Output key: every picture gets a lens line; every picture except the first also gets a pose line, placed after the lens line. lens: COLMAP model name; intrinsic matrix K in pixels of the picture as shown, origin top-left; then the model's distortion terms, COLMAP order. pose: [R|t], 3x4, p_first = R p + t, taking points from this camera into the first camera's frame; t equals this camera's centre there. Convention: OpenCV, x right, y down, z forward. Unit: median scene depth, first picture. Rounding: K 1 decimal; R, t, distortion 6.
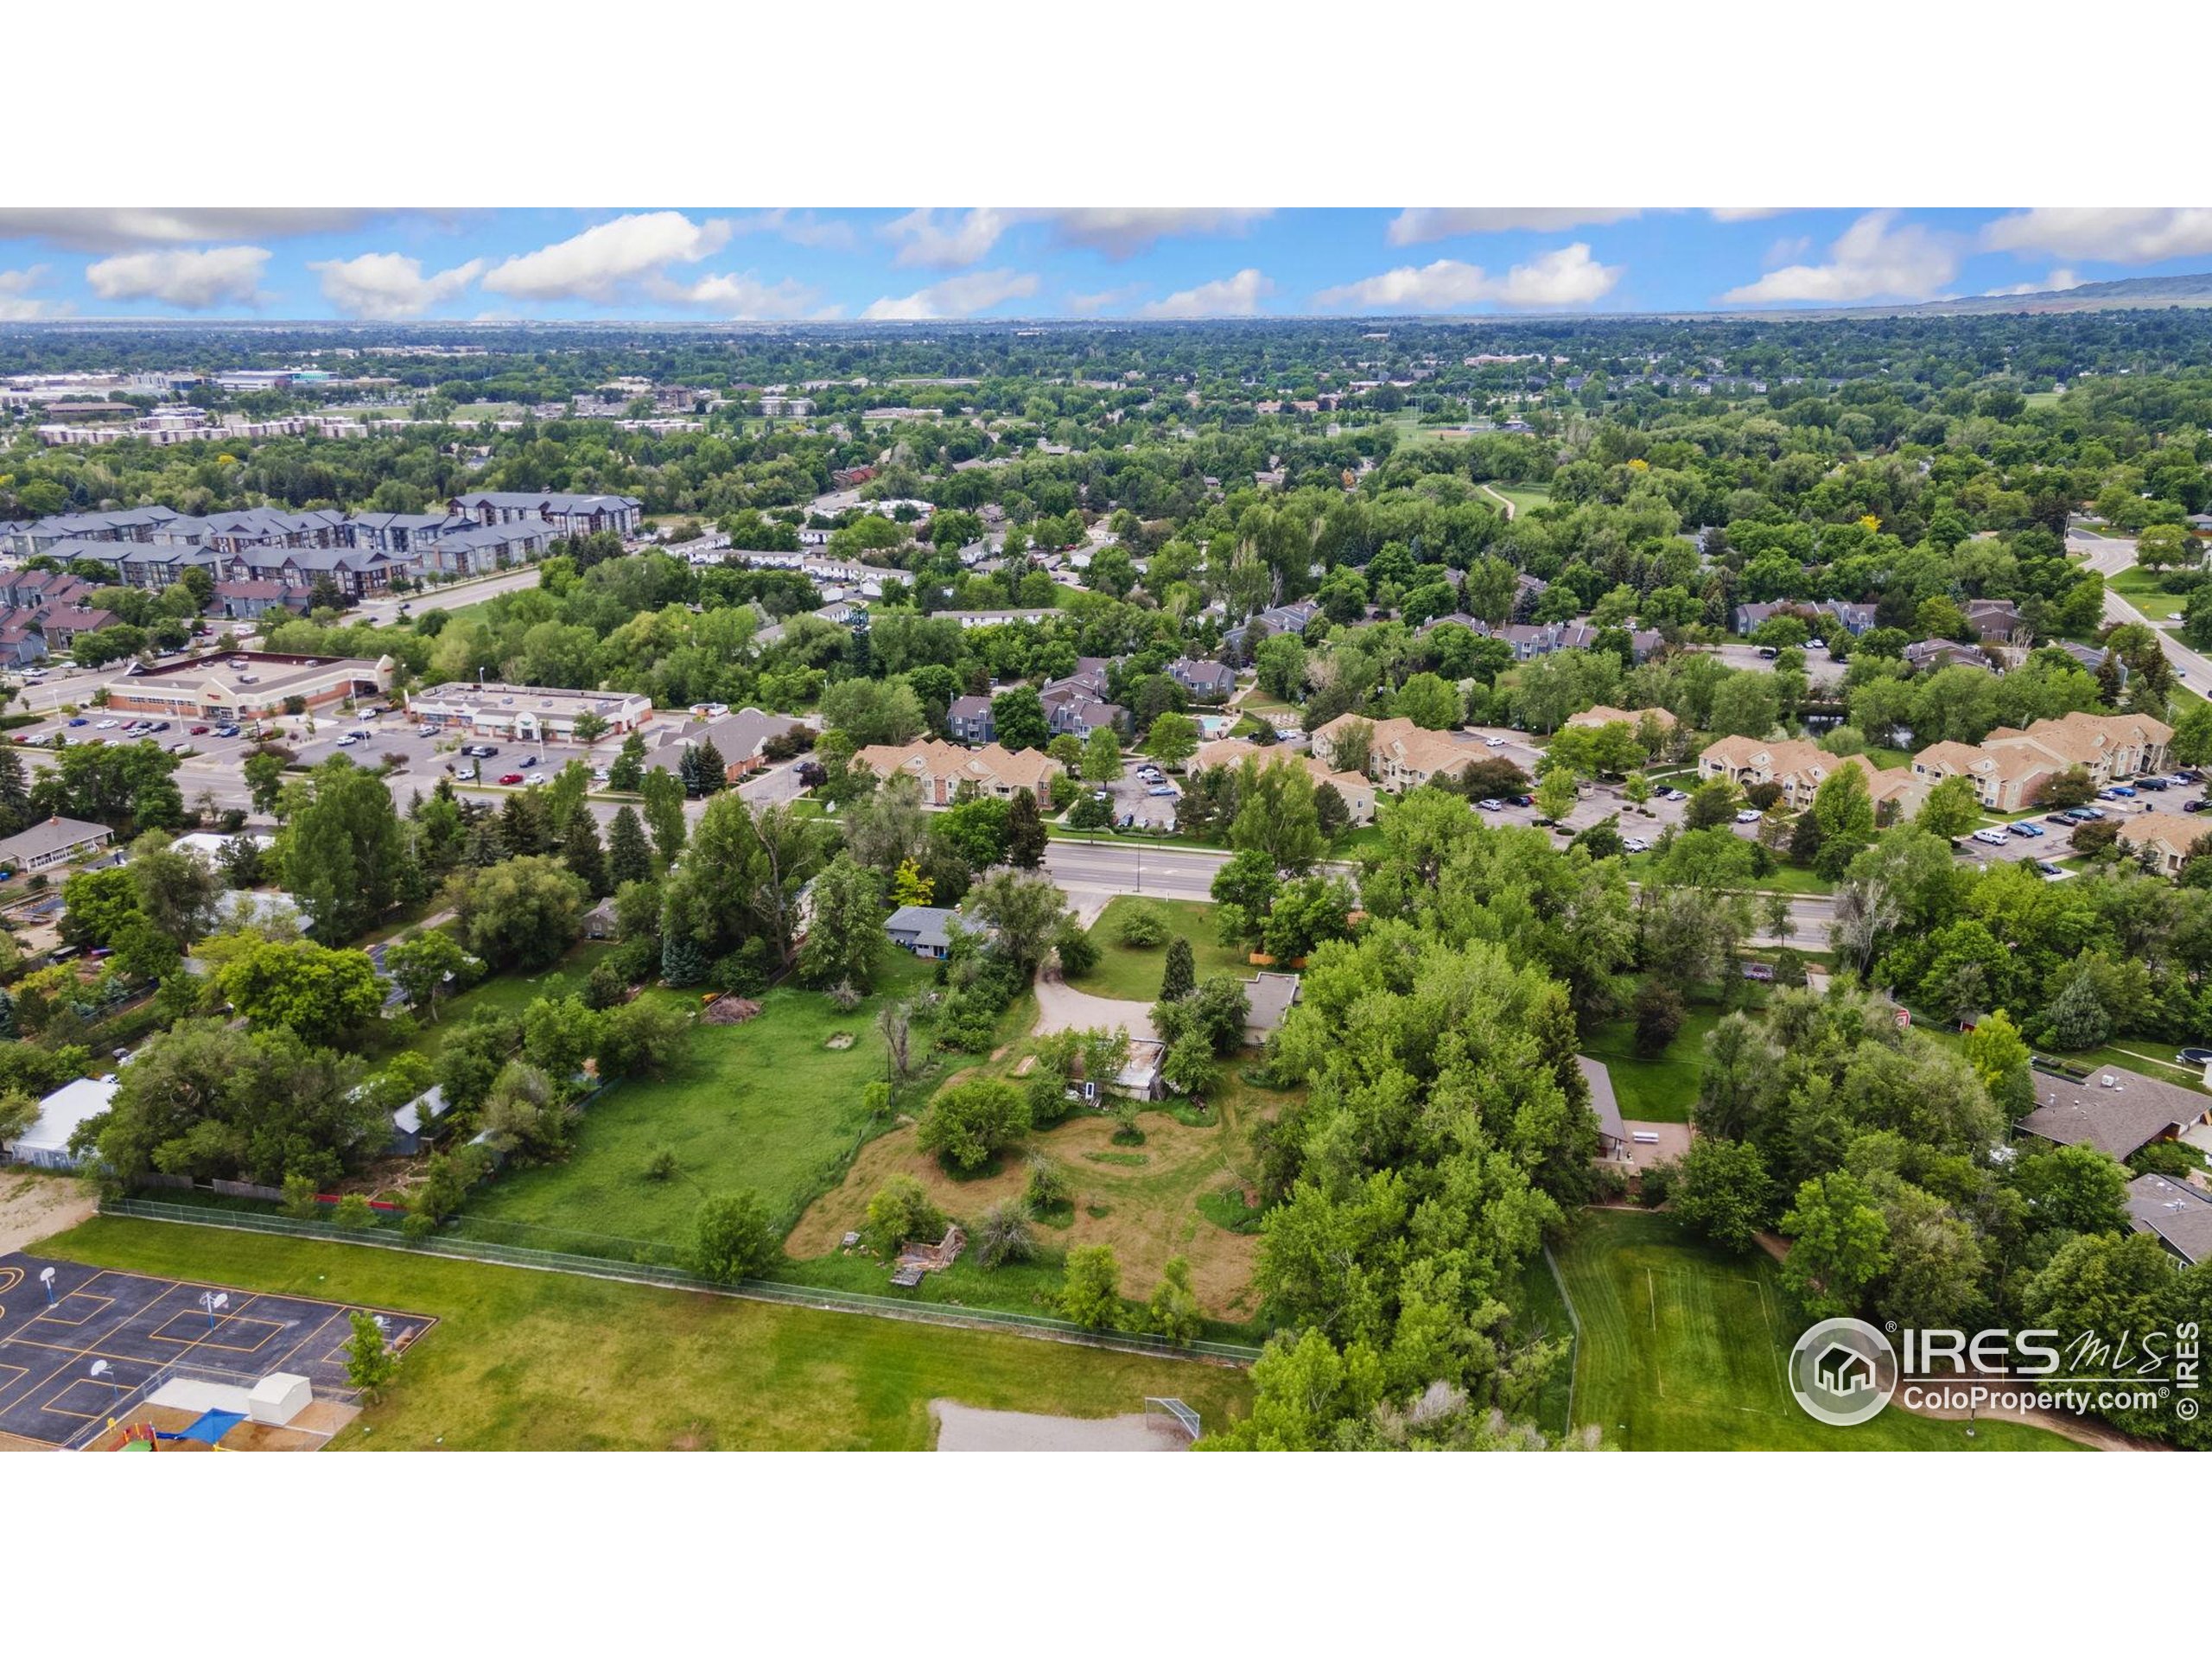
lens RADIAL K [[1577.0, 0, 1106.0], [0, 1577.0, 829.5], [0, 0, 1]] dist [0.030913, 0.001154]
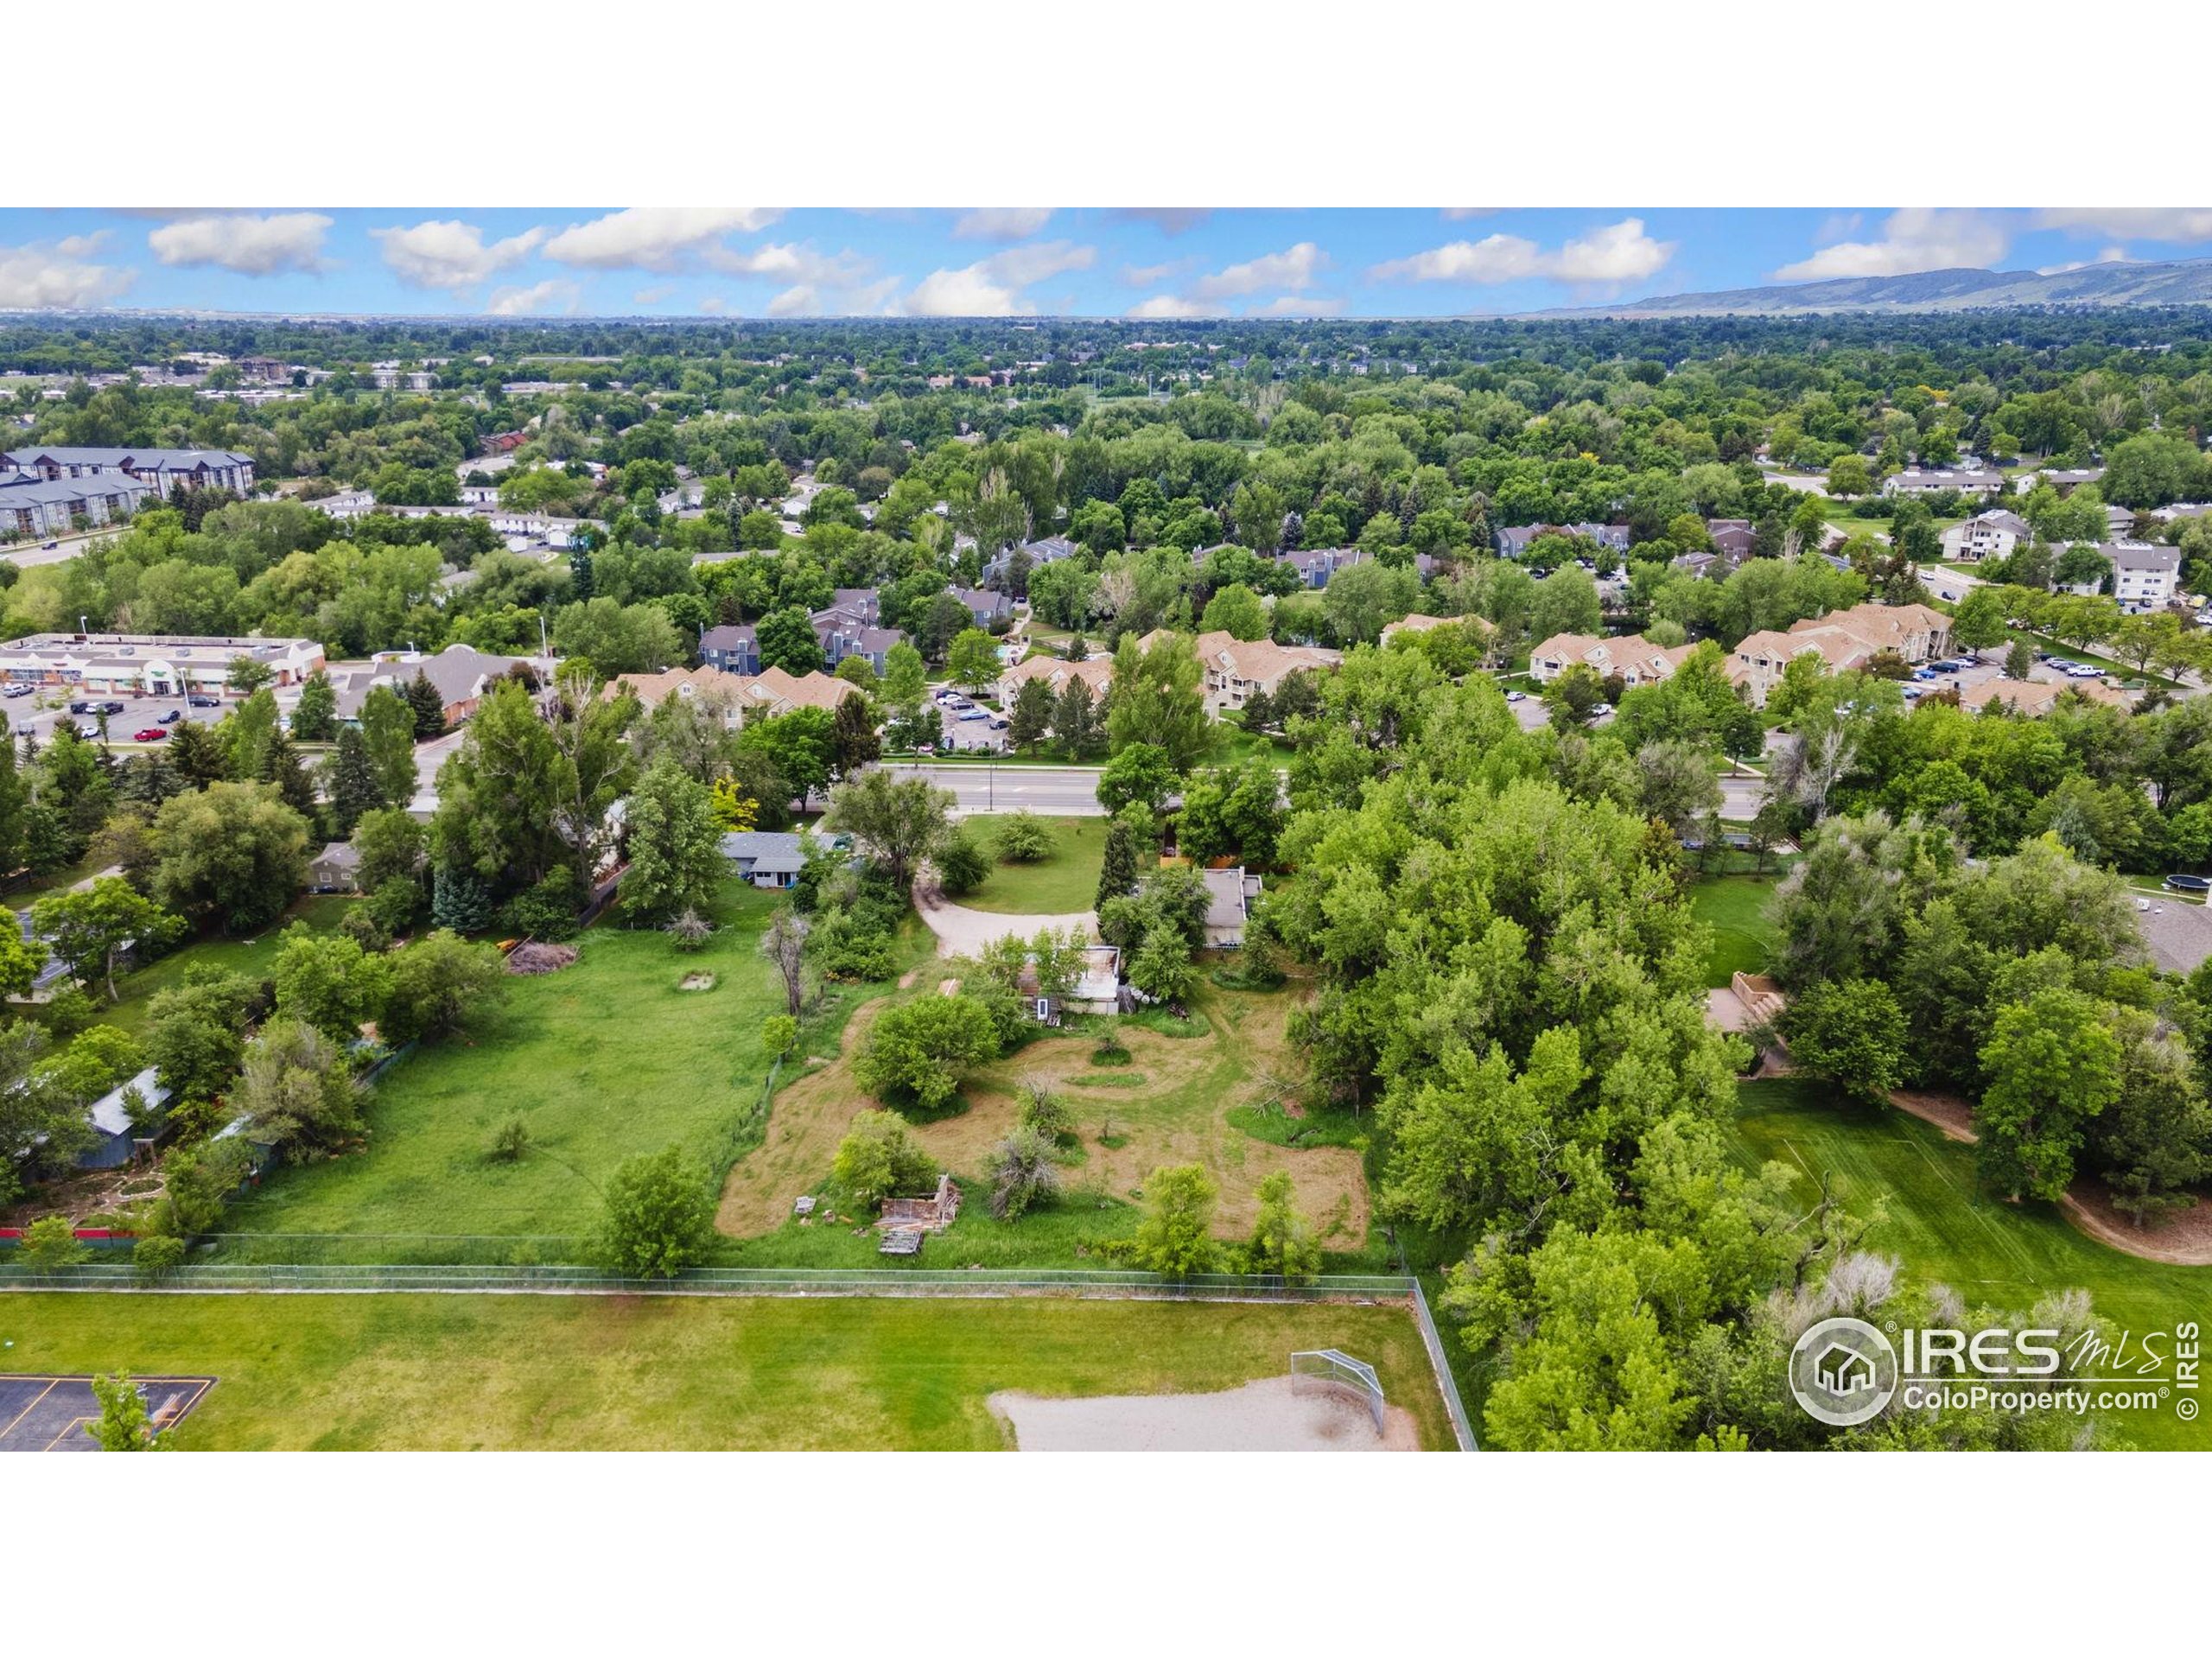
lens RADIAL K [[1619.0, 0, 1106.0], [0, 1619.0, 829.5], [0, 0, 1]] dist [0.002300, 0.076638]
pose [[0.977780, -0.056257, 0.201944, -0.074578], [0.056860, 0.998378, 0.002816, 0.039610], [-0.201774, 0.008729, 0.979393, 0.100525]]
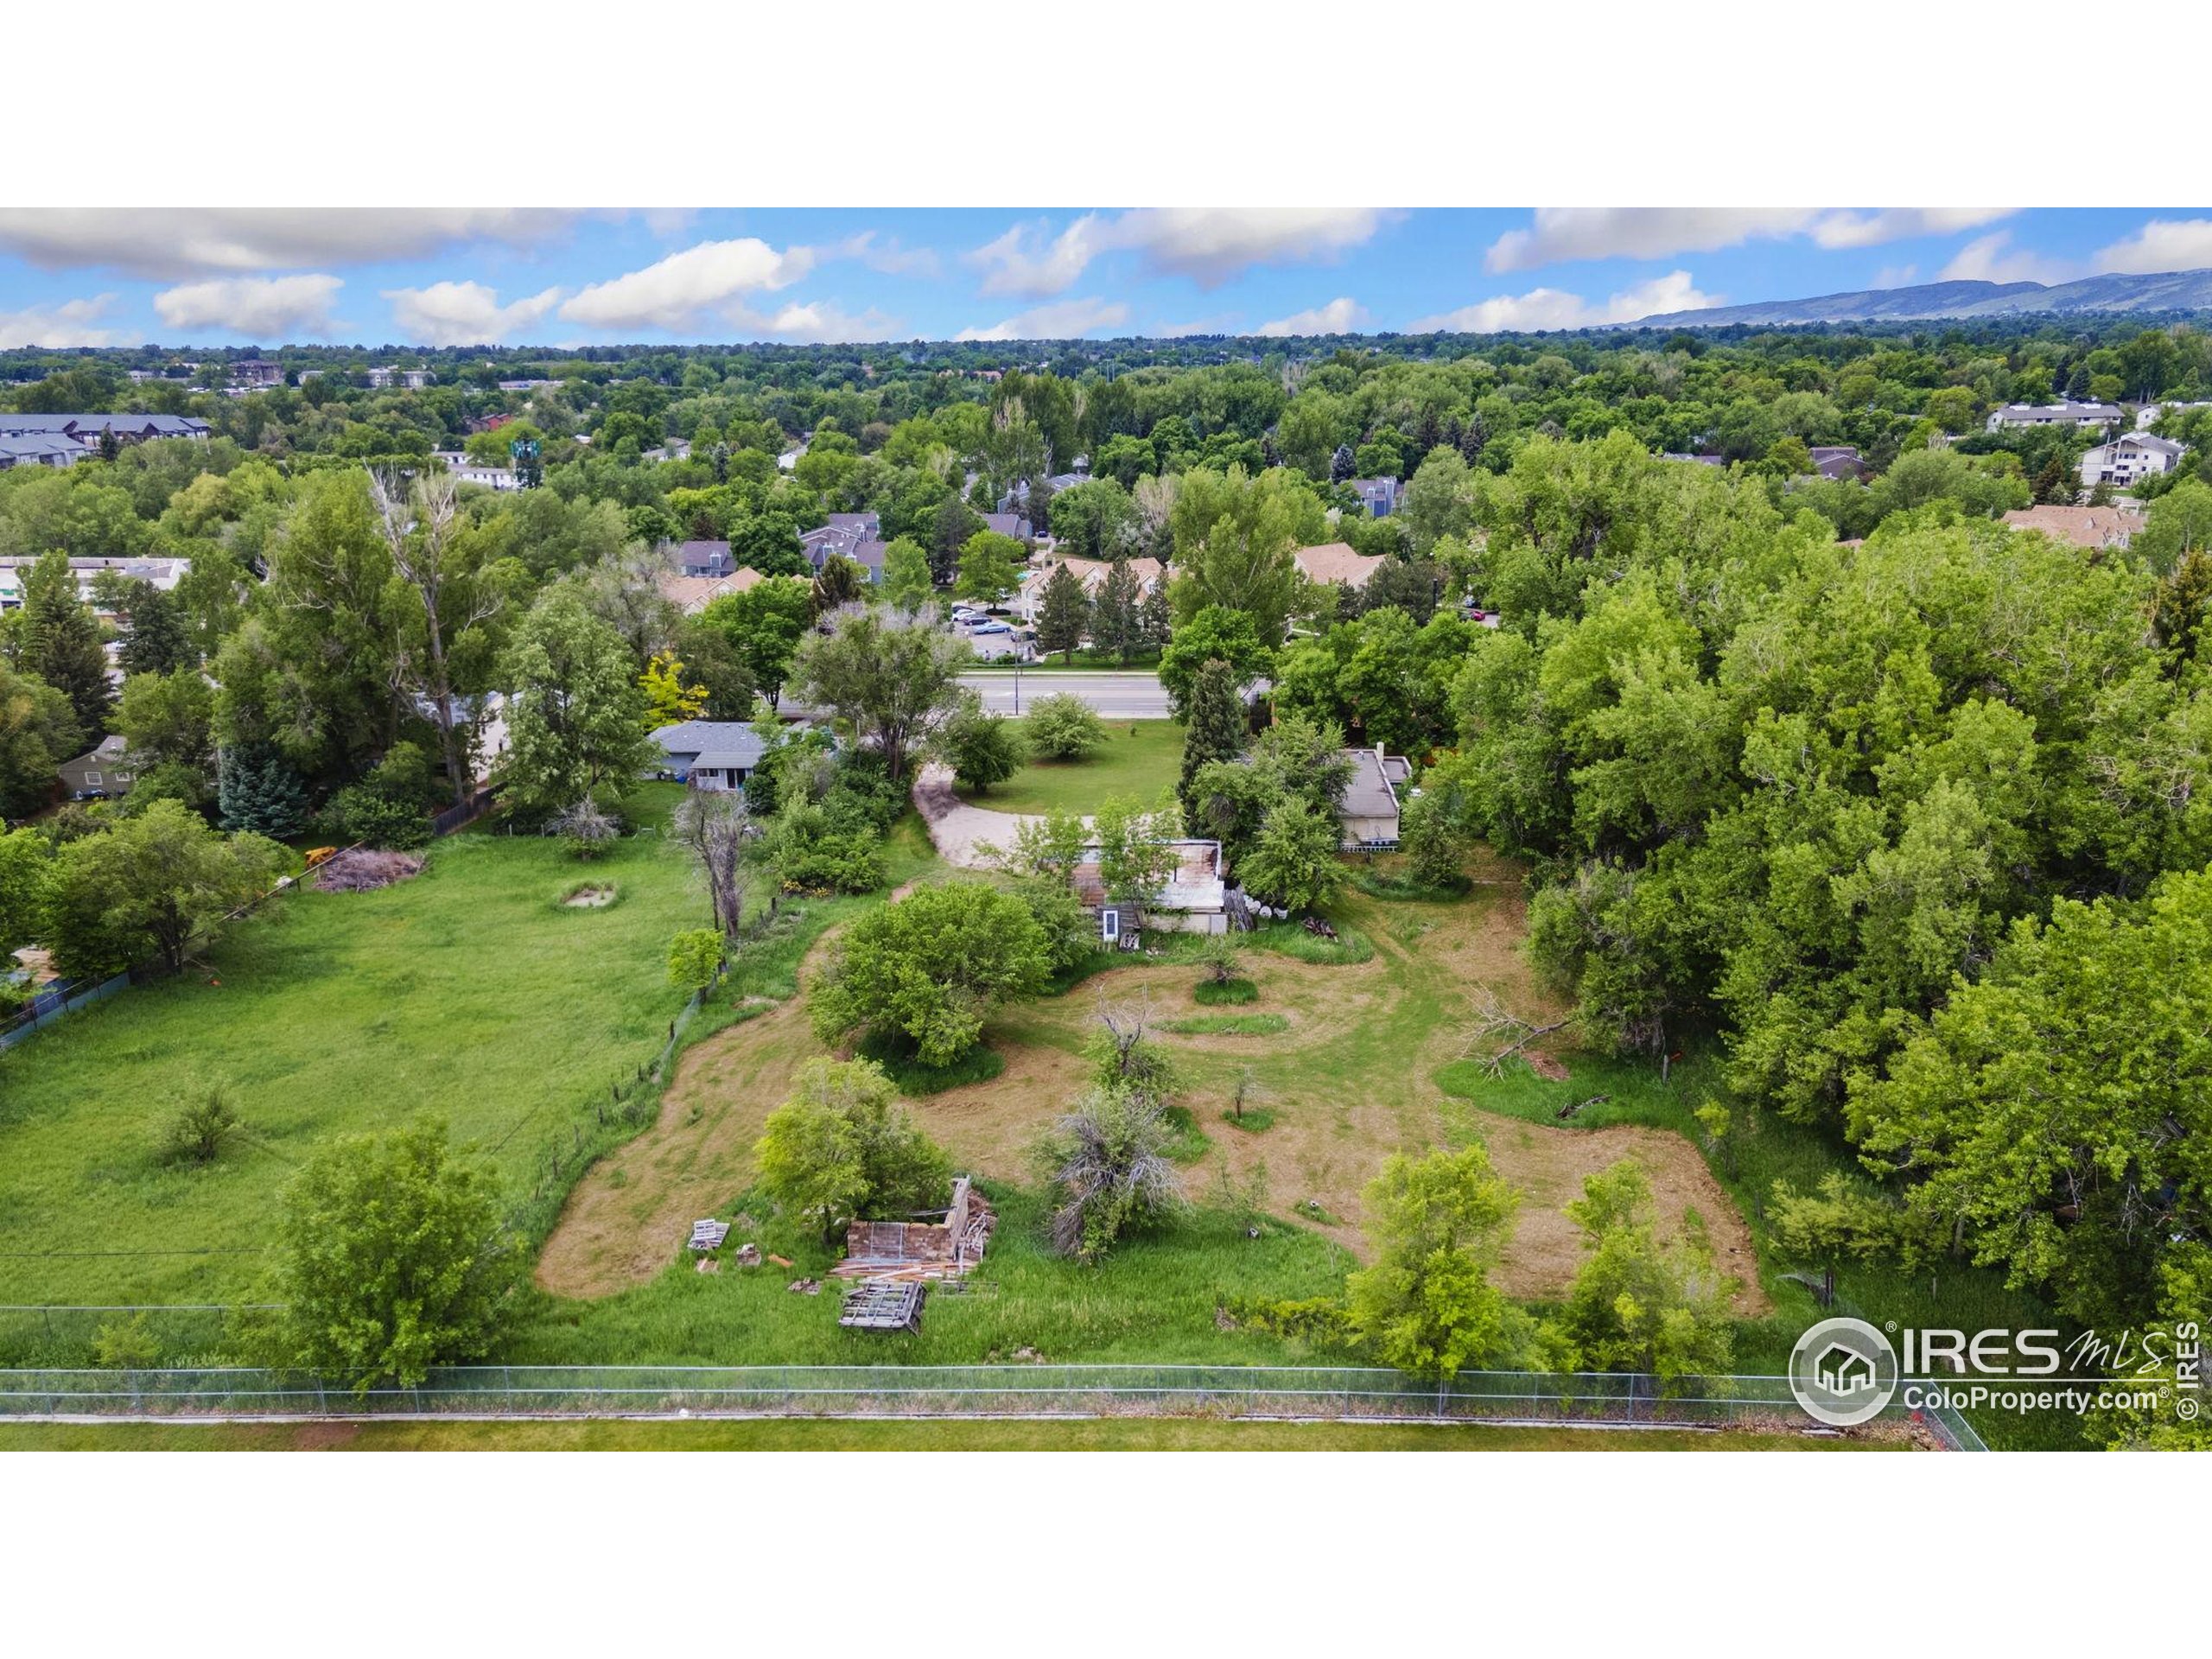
lens RADIAL K [[1619.0, 0, 1106.0], [0, 1619.0, 829.5], [0, 0, 1]] dist [0.002300, 0.076638]
pose [[0.978727, -0.063837, 0.194982, -0.060738], [0.066430, 0.997768, -0.006780, 0.073572], [-0.194114, 0.019588, 0.980783, 0.255034]]
